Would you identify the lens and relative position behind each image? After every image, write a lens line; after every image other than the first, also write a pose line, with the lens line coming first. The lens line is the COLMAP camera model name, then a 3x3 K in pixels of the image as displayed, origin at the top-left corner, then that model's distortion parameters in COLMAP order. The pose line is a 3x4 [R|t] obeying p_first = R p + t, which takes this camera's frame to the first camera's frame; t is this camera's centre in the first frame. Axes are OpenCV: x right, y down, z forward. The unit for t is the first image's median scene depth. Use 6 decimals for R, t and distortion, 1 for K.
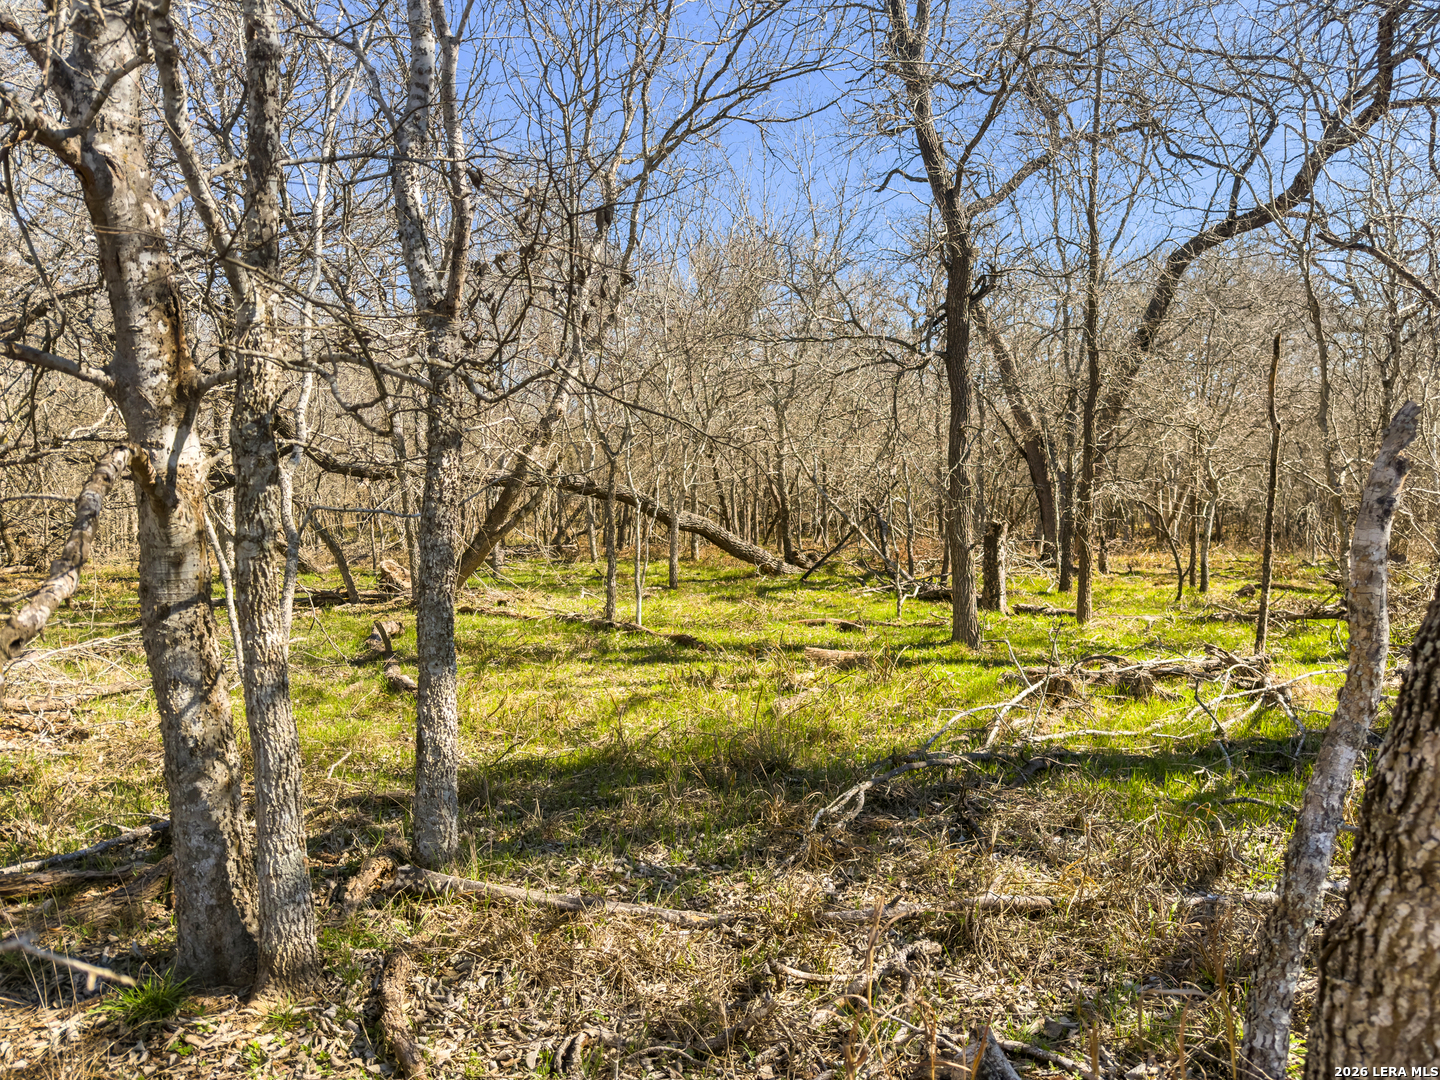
lens RADIAL K [[1020.5, 0, 719.7], [0, 1020.5, 539.5], [0, 0, 1]] dist [-0.029122, 0.030383]
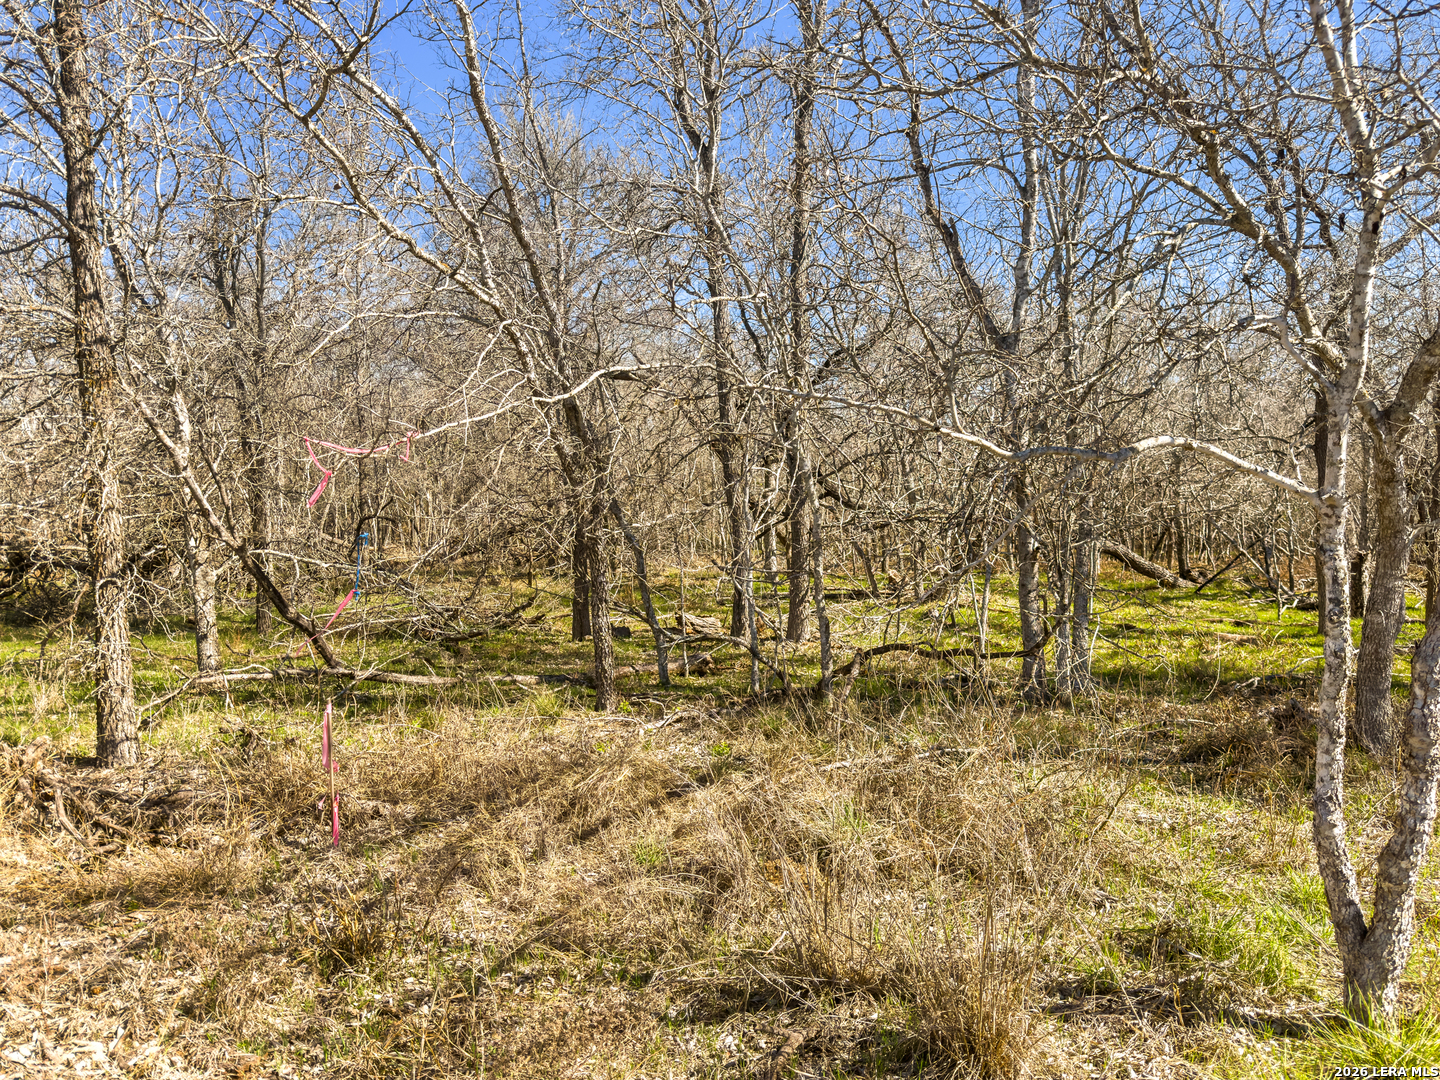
lens RADIAL K [[1020.5, 0, 717.9], [0, 1020.5, 542.6], [0, 0, 1]] dist [-0.029122, 0.030383]
pose [[0.943748, 0.013048, -0.330407, -0.083495], [-0.014664, 0.999890, -0.002399, -0.013906], [0.330339, 0.007109, 0.943835, -0.513532]]
